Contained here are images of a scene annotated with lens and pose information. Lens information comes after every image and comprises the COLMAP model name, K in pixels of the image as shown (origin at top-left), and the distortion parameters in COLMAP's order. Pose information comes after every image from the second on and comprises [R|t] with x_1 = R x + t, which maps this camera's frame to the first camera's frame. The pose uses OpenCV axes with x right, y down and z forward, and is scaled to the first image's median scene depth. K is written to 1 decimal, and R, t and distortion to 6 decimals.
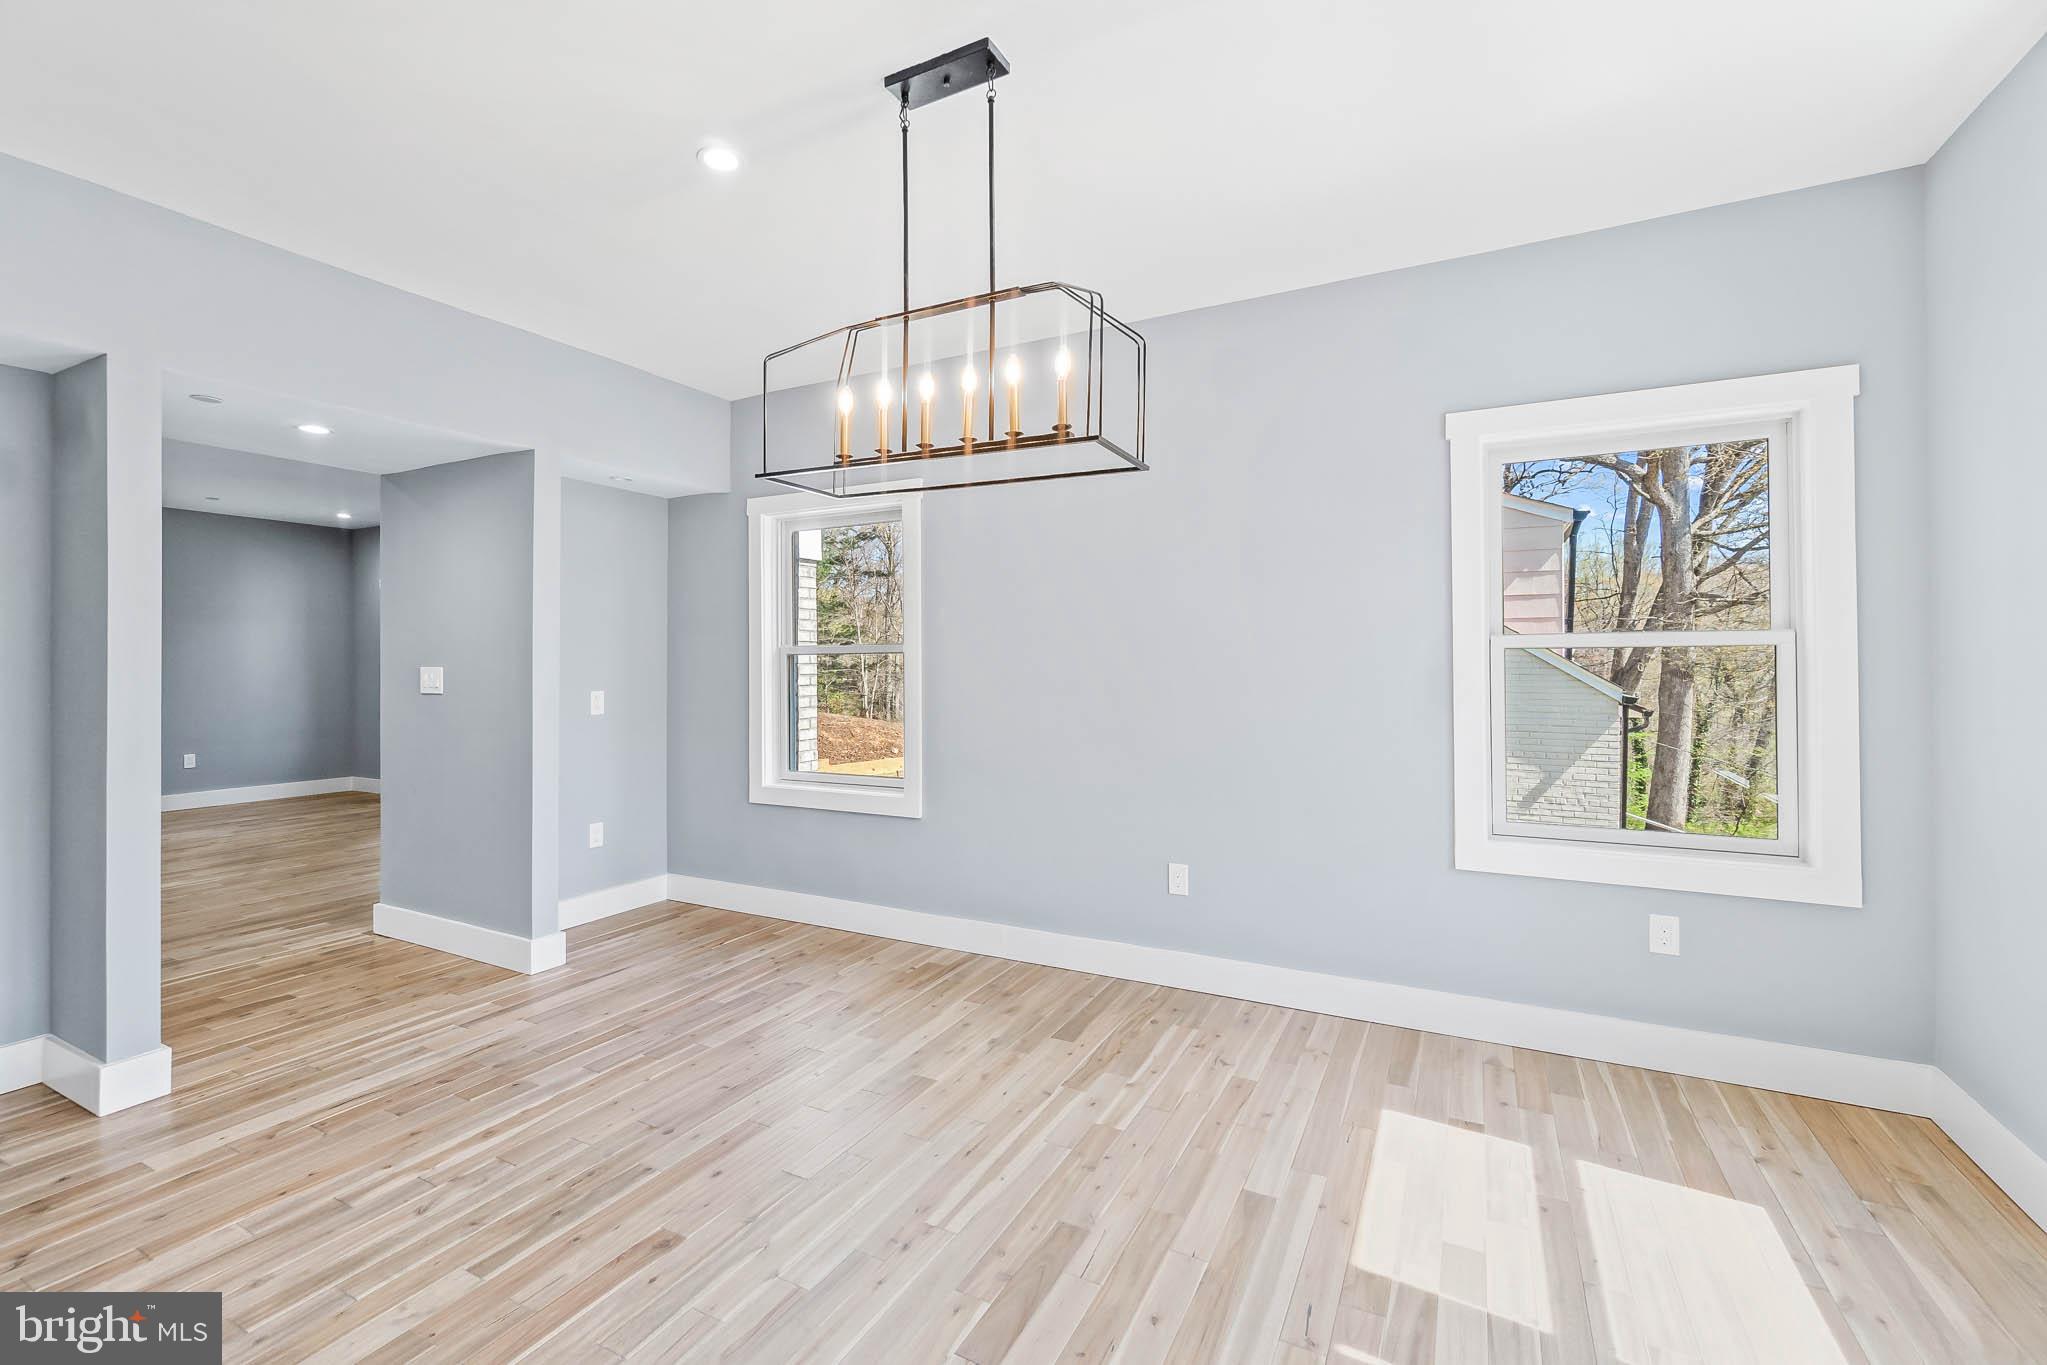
lens RADIAL K [[882.3, 0, 1010.2], [0, 882.3, 663.8], [0, 0, 1]] dist [-0.004596, 0.001651]
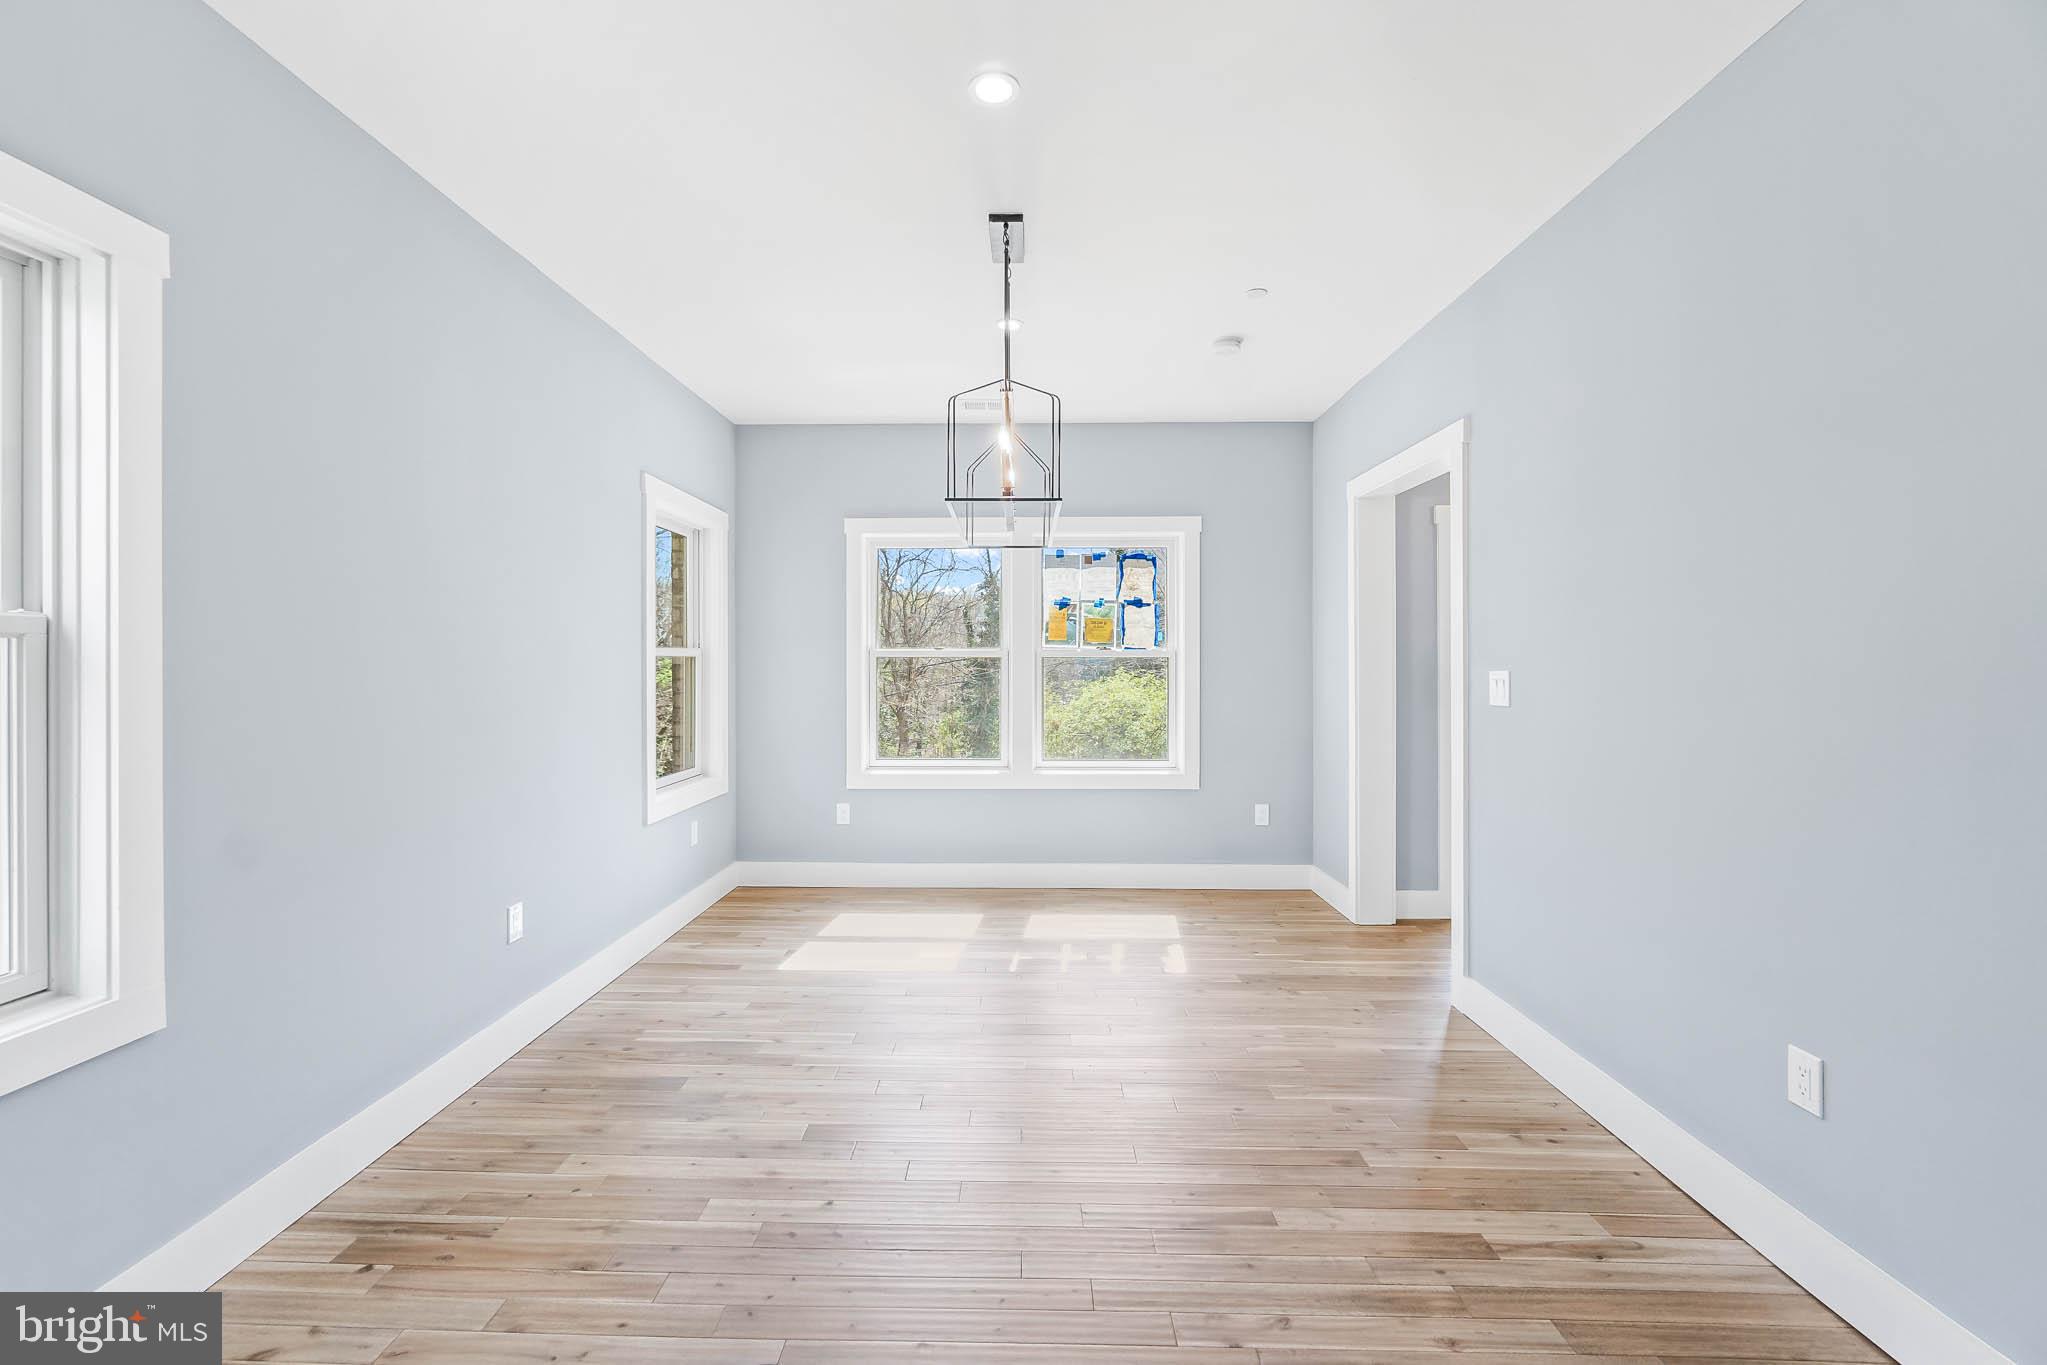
lens RADIAL K [[882.3, 0, 1006.1], [0, 882.3, 672.7], [0, 0, 1]] dist [-0.004596, 0.001651]
pose [[-0.443194, -0.003872, 0.896417, -1.000876], [0.000770, 0.999989, 0.004700, 0.002971], [-0.896425, 0.002773, -0.443186, 1.238143]]
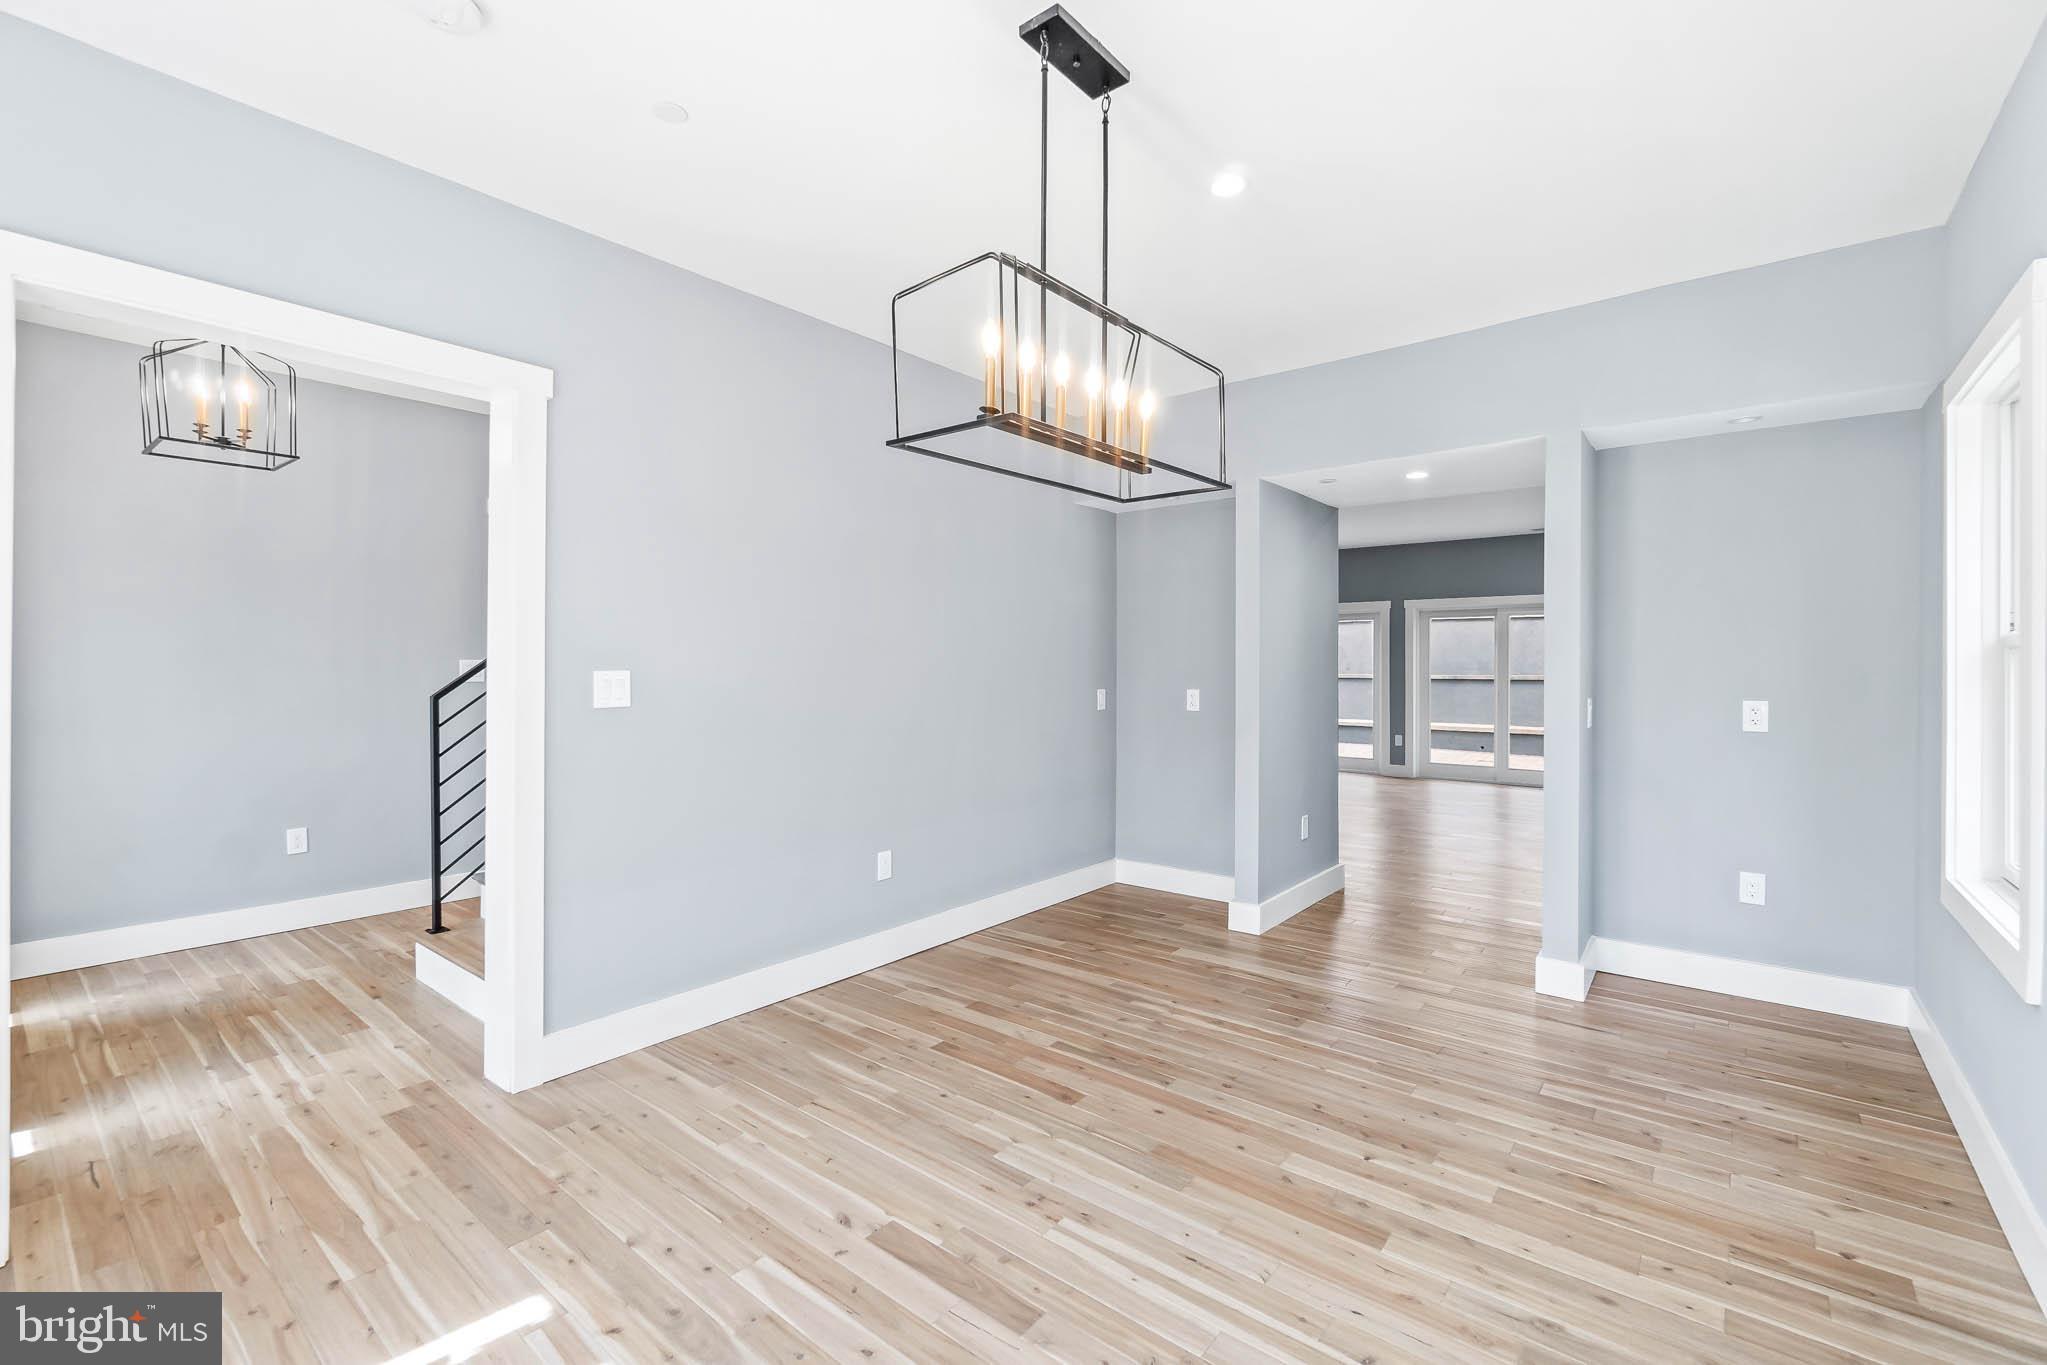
lens RADIAL K [[882.3, 0, 1002.8], [0, 882.3, 676.3], [0, 0, 1]] dist [-0.004596, 0.001651]
pose [[-0.207023, 0.015124, -0.978219, 0.681838], [0.001277, 0.999884, 0.015189, -0.004342], [0.978335, 0.001896, -0.207019, 0.860910]]
